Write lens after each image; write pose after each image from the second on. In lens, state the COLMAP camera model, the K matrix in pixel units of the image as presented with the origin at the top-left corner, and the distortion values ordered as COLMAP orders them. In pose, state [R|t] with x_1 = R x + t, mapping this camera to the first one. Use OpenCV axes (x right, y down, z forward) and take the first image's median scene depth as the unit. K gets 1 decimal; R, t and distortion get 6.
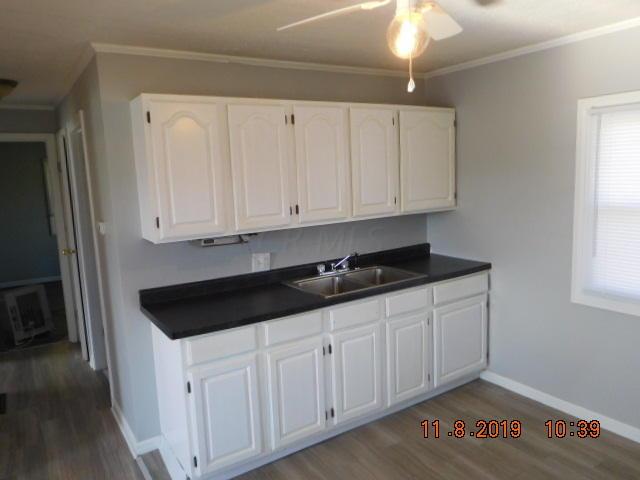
lens RADIAL K [[481.1, 0, 320.6], [0, 481.1, 238.1], [0, 0, 1]] dist [-0.011321, -0.010773]
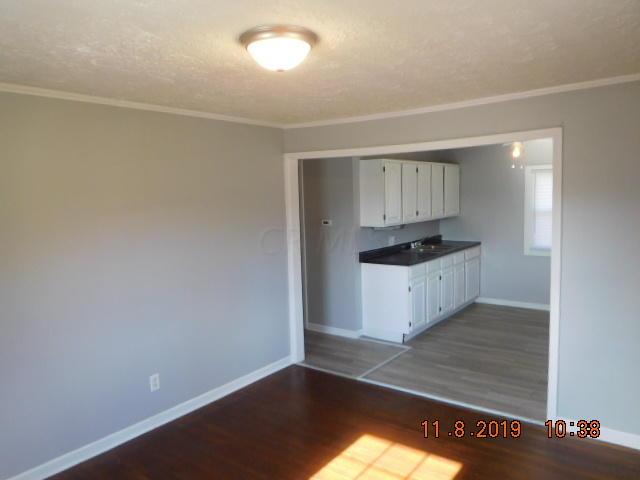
lens RADIAL K [[481.1, 0, 318.4], [0, 481.1, 243.5], [0, 0, 1]] dist [-0.011321, -0.010773]
pose [[0.940628, -0.020470, 0.338822, -1.067571], [0.037624, 0.998317, -0.044135, 0.135056], [-0.337348, 0.054262, 0.939815, -0.734128]]
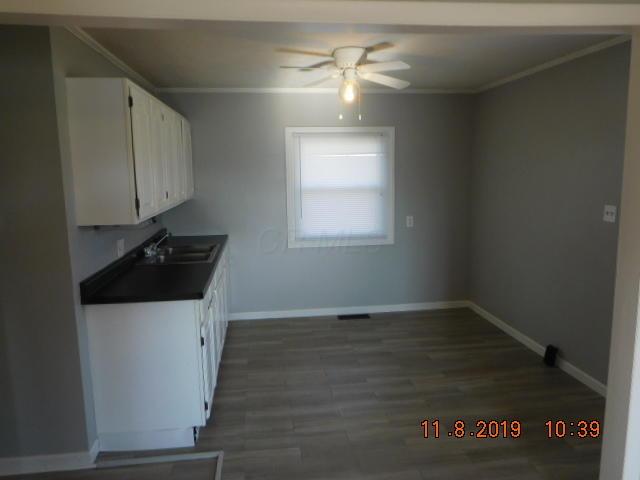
lens RADIAL K [[481.1, 0, 321.2], [0, 481.1, 240.6], [0, 0, 1]] dist [-0.011321, -0.010773]
pose [[0.425705, -0.098755, 0.899457, -0.870866], [0.122307, 0.991184, 0.050939, 0.033995], [-0.896558, 0.088325, 0.434031, 0.160267]]
